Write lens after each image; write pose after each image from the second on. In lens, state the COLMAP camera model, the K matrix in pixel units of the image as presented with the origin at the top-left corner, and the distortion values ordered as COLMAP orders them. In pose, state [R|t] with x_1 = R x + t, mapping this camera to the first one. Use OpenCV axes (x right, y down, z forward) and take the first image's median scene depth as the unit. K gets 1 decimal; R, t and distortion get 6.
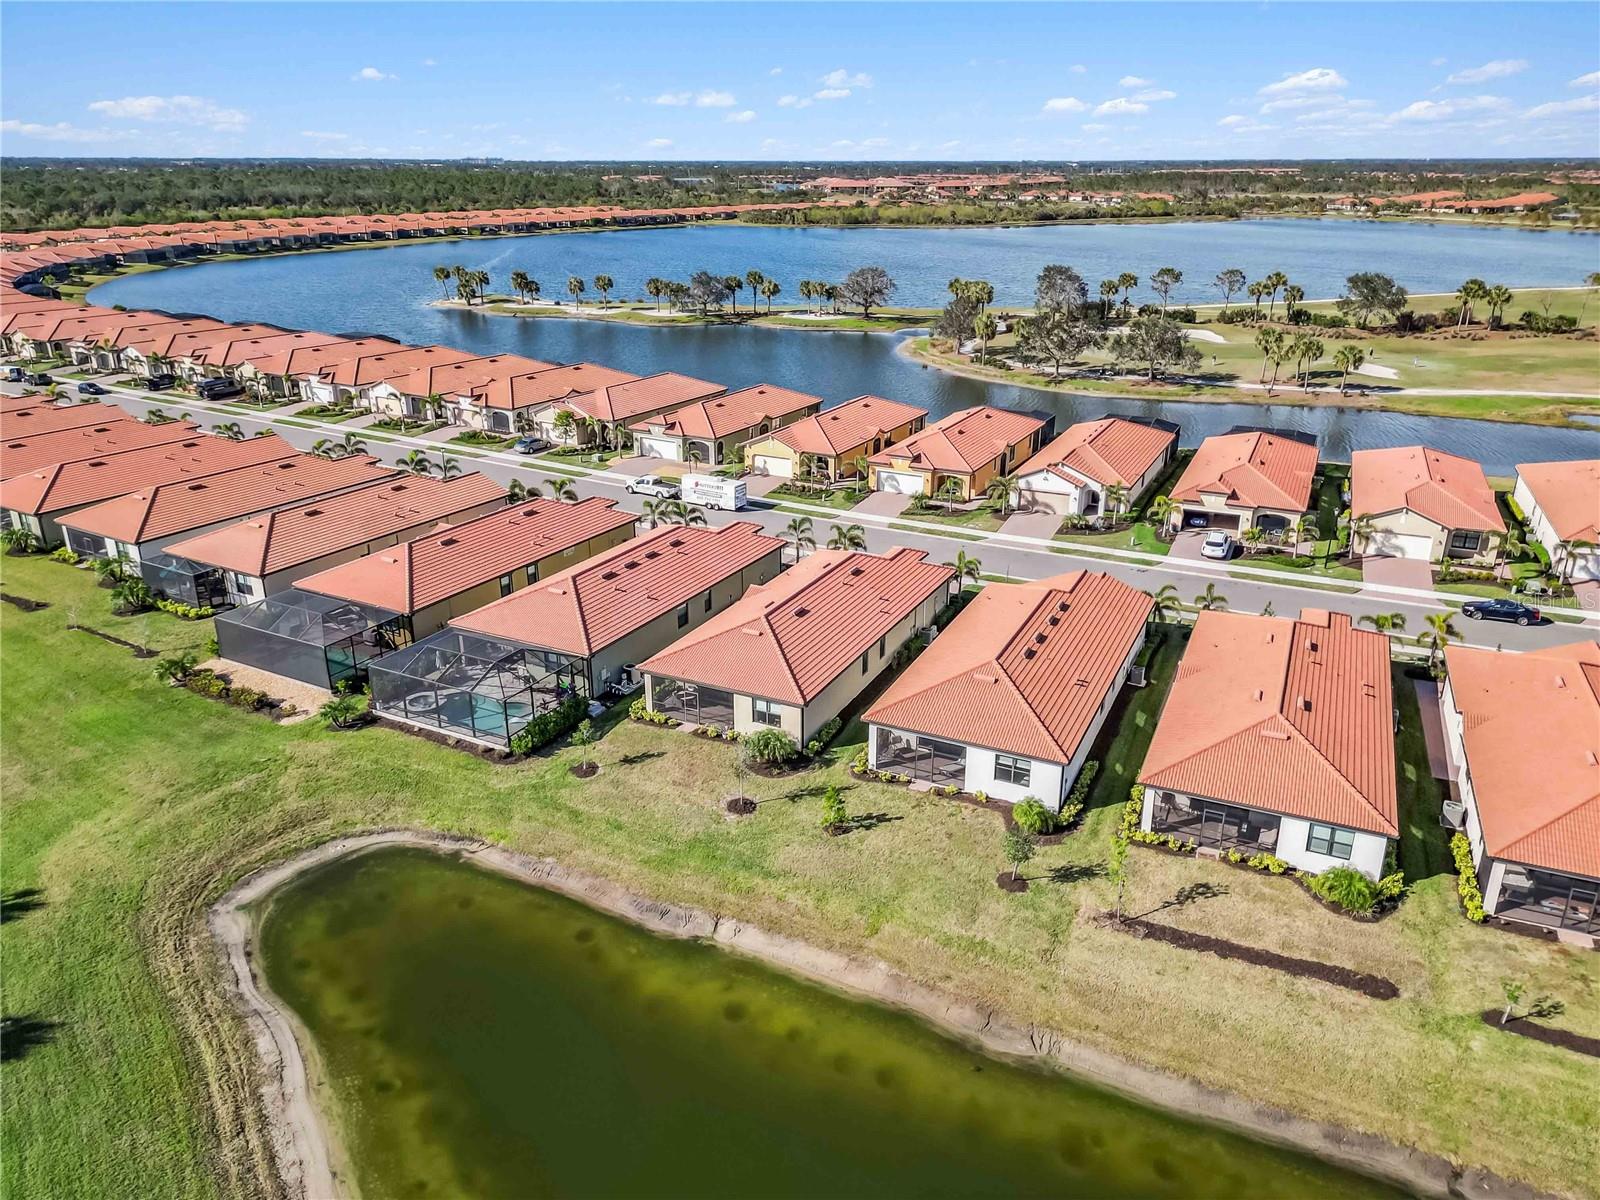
lens RADIAL K [[1104.1, 0, 800.0], [0, 1104.1, 600.0], [0, 0, 1]] dist [0.069776, -0.063549]
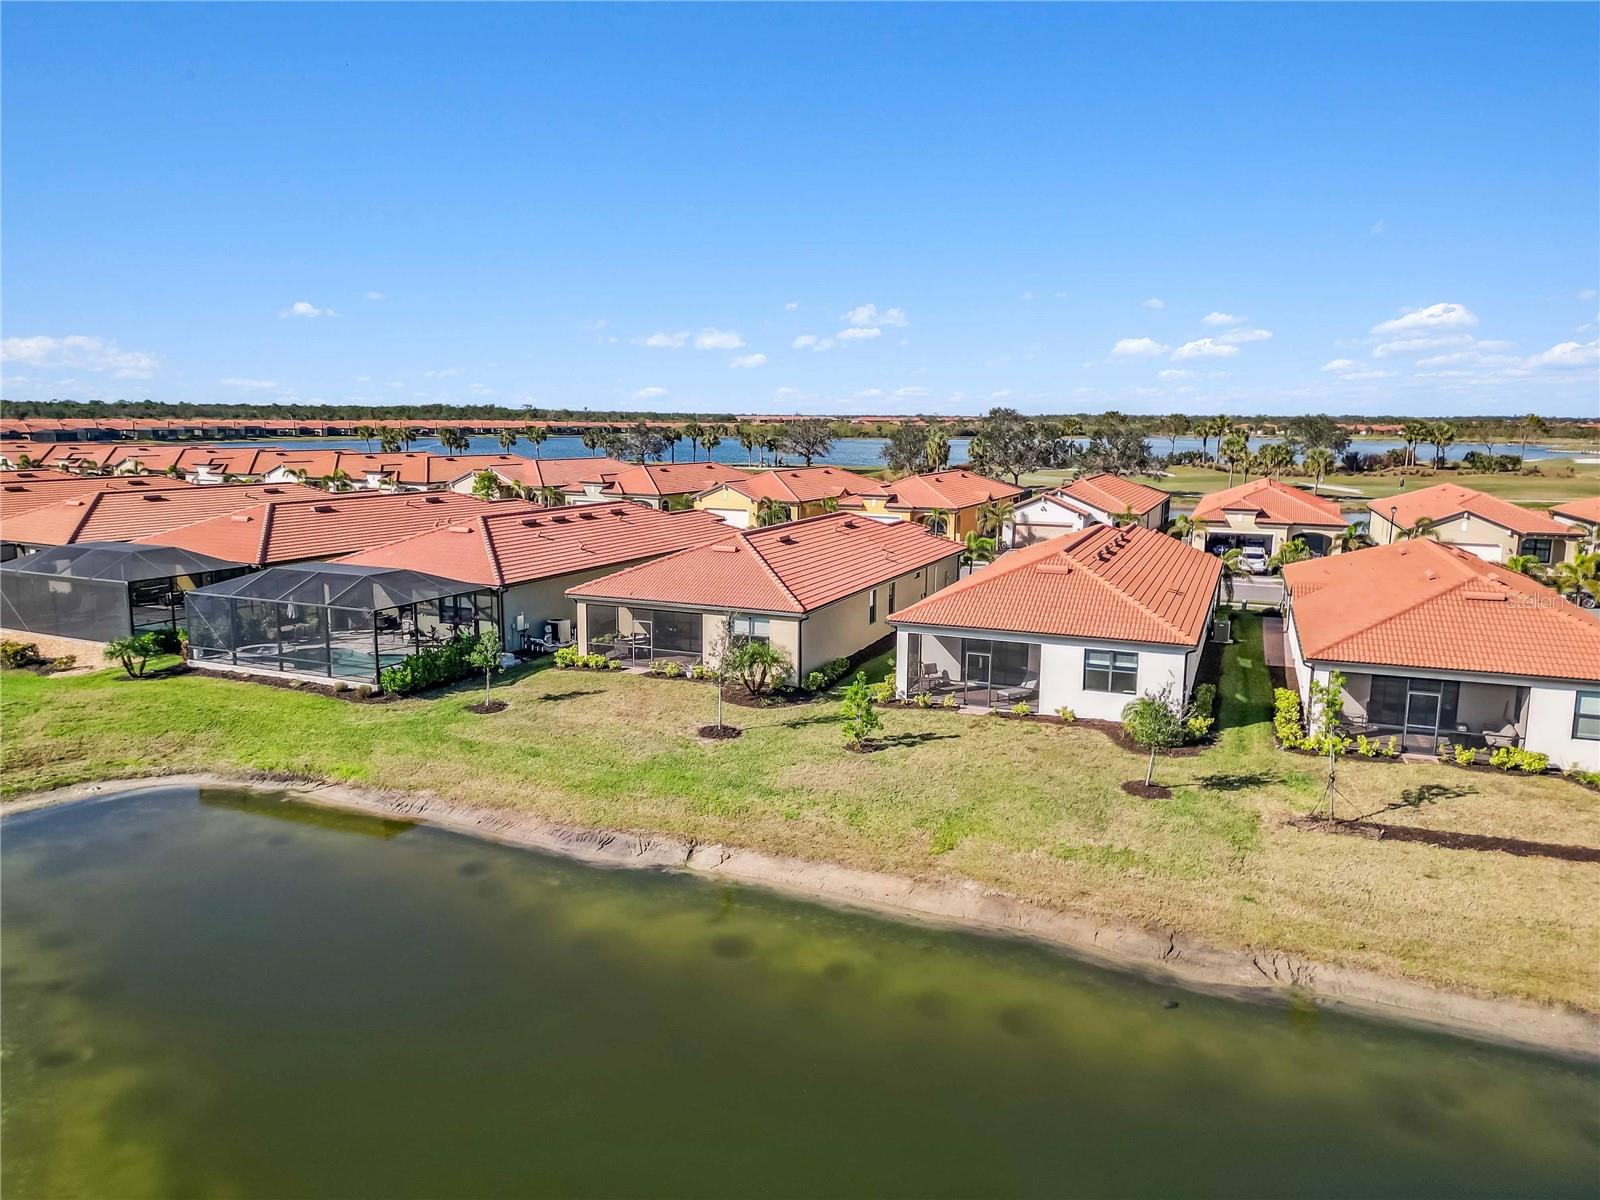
lens RADIAL K [[1111.2, 0, 795.6], [0, 1111.2, 602.4], [0, 0, 1]] dist [0.067423, -0.058632]
pose [[0.998272, -0.006285, 0.058431, -0.039634], [0.017566, 0.980720, -0.194629, 0.210940], [-0.056082, 0.195319, 0.979135, 0.272829]]
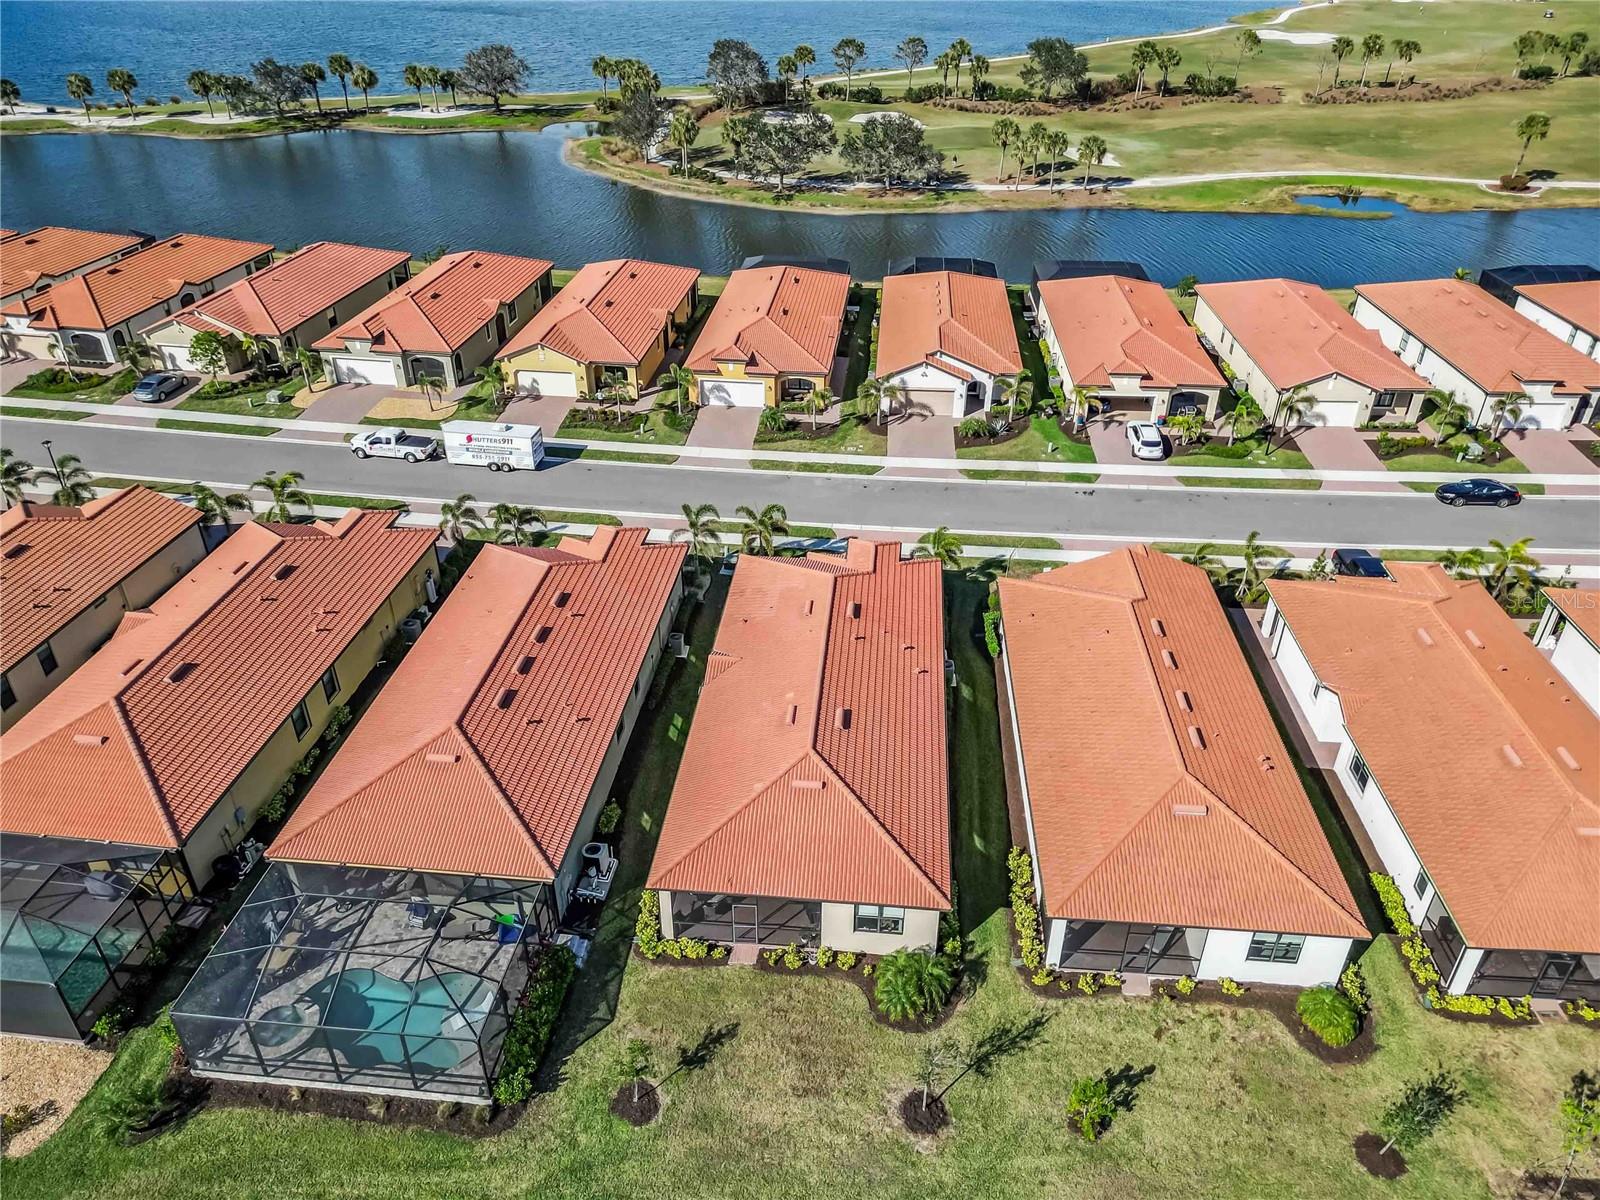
lens RADIAL K [[1131.7, 0, 801.1], [0, 1131.7, 596.0], [0, 0, 1]] dist [0.071979, -0.069550]
pose [[0.933455, -0.188032, 0.305460, -0.230236], [0.129748, 0.970924, 0.201175, -0.212040], [-0.334406, -0.148155, 0.930711, 0.396010]]
